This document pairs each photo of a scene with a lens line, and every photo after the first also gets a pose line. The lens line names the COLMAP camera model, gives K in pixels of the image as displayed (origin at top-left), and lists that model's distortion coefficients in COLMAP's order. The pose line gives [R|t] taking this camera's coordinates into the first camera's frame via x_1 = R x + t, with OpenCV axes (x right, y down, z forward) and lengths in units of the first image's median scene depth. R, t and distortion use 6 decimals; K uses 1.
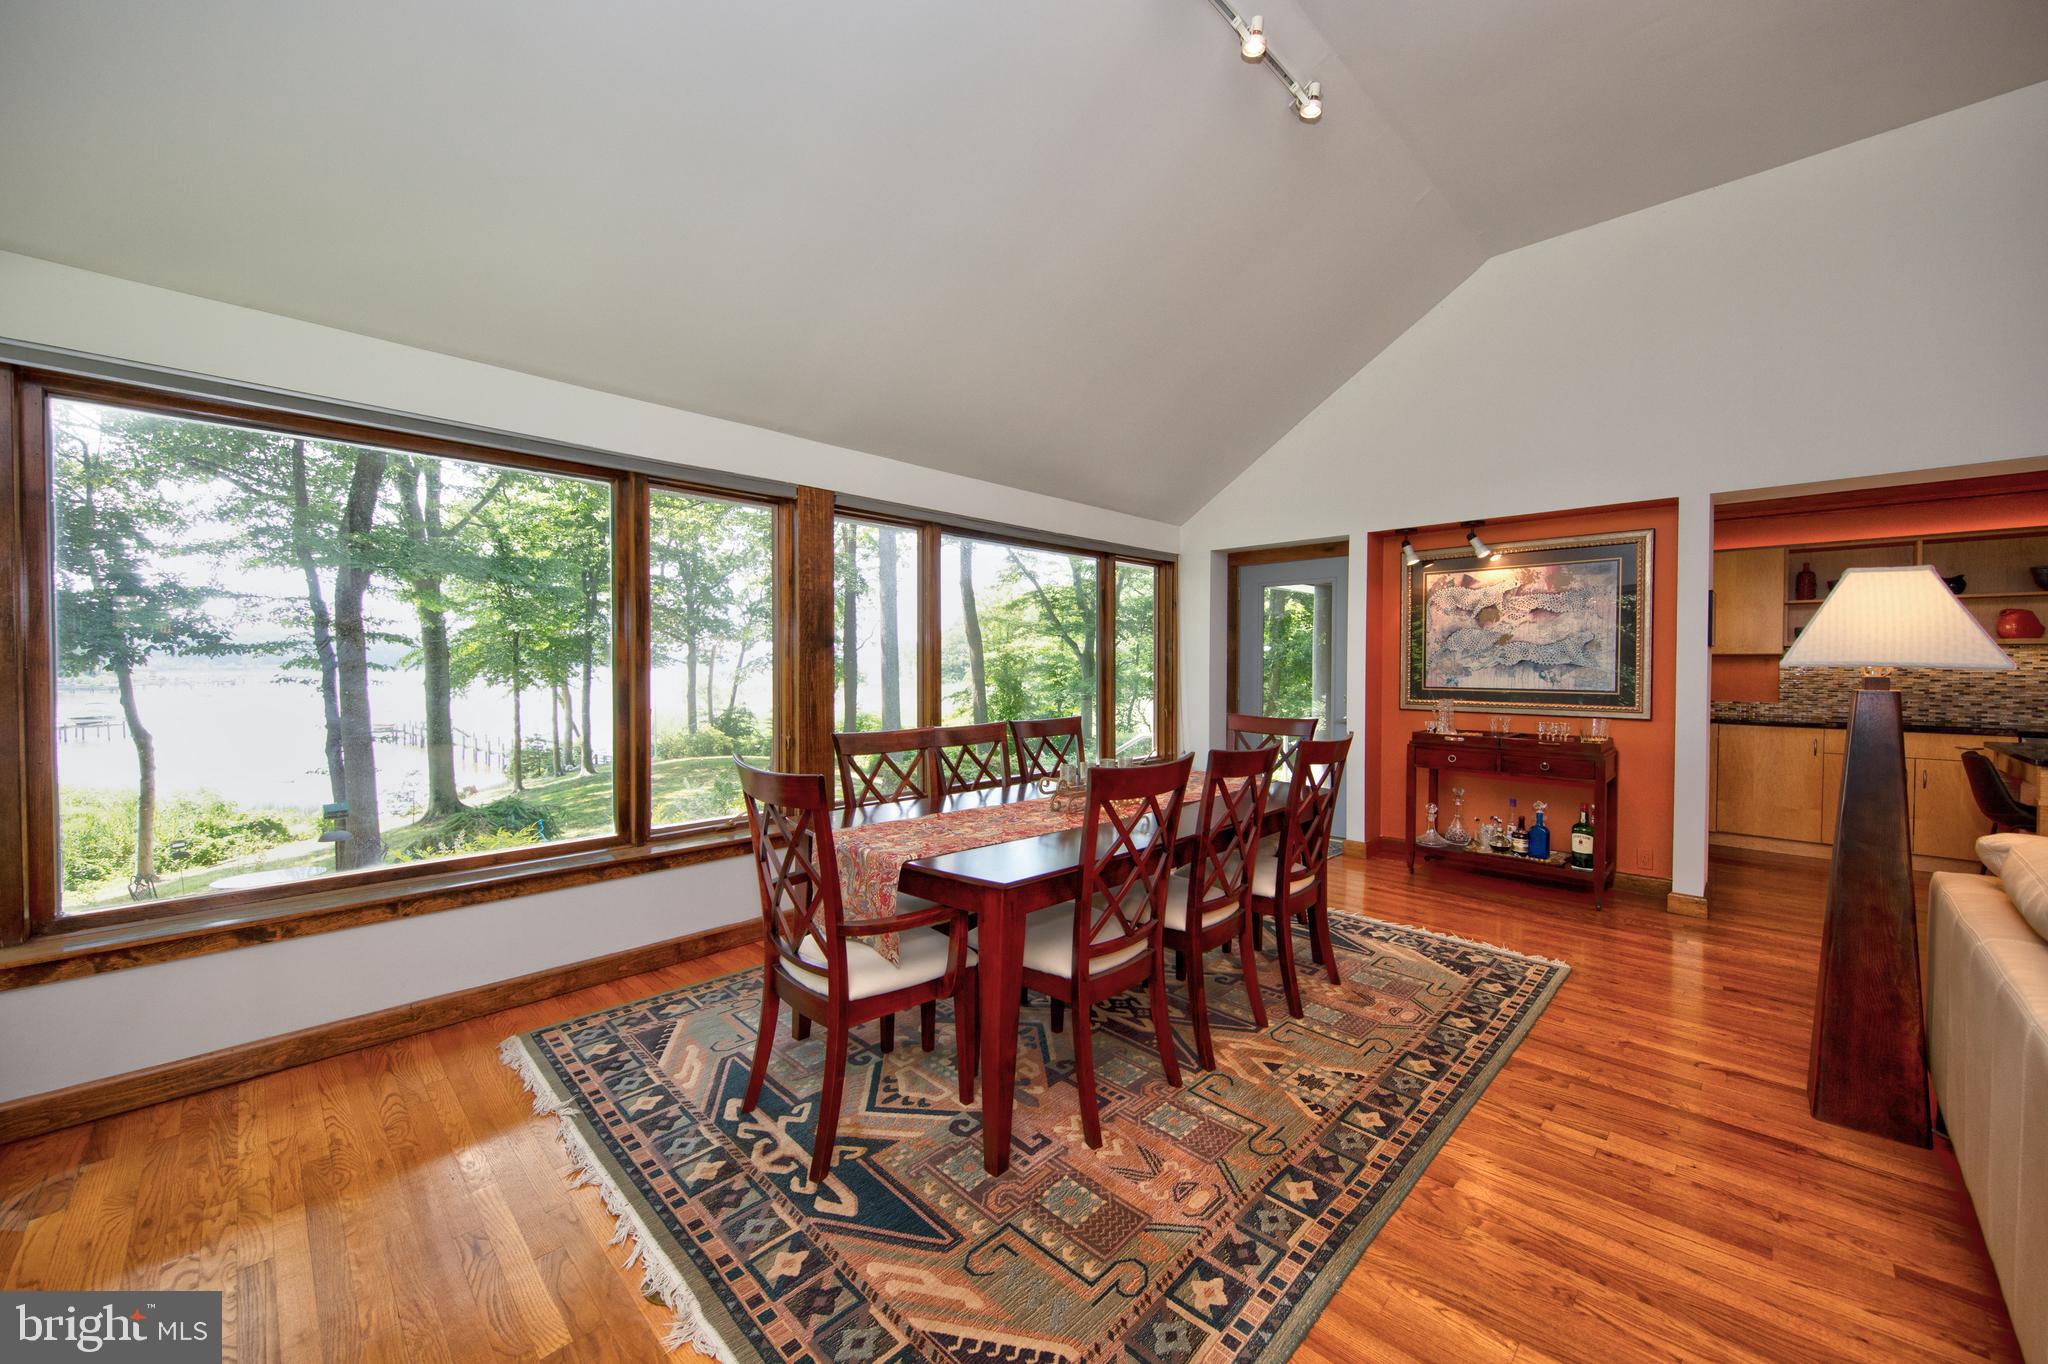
lens RADIAL K [[779.8, 0, 991.8], [0, 779.8, 676.5], [0, 0, 1]] dist [-0.001846, 0.001455]
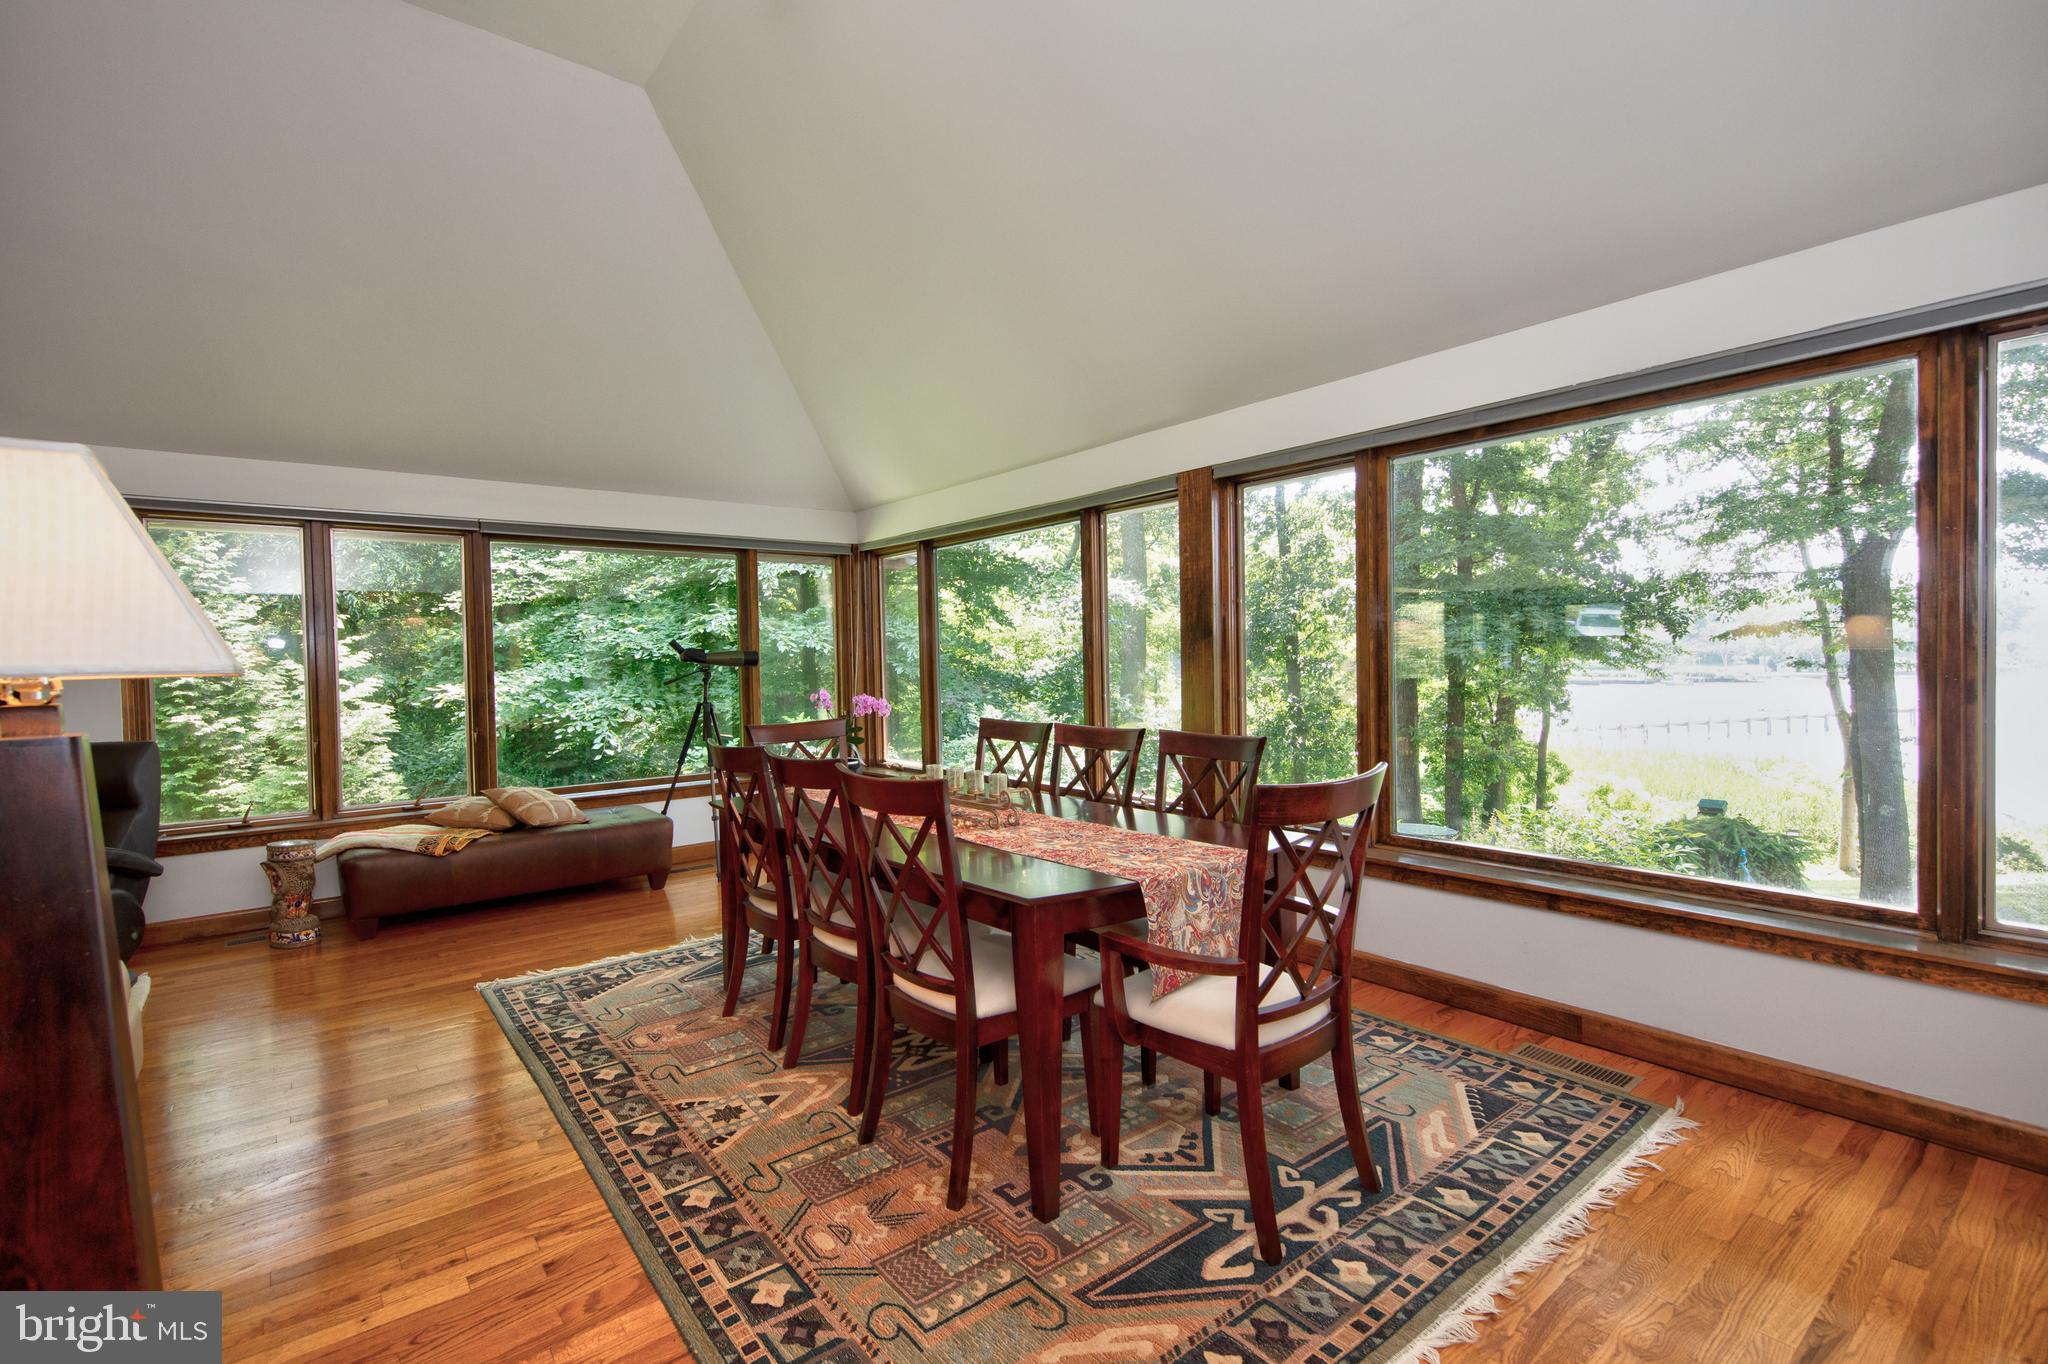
lens RADIAL K [[907.2, 0, 1015.3], [0, 907.2, 669.2], [0, 0, 1]] dist [0.008210, 0.000660]
pose [[-0.091219, 0.019781, -0.995634, 1.414255], [-0.006469, 0.999770, 0.020456, -0.033038], [0.995810, 0.008307, -0.091070, 1.402670]]
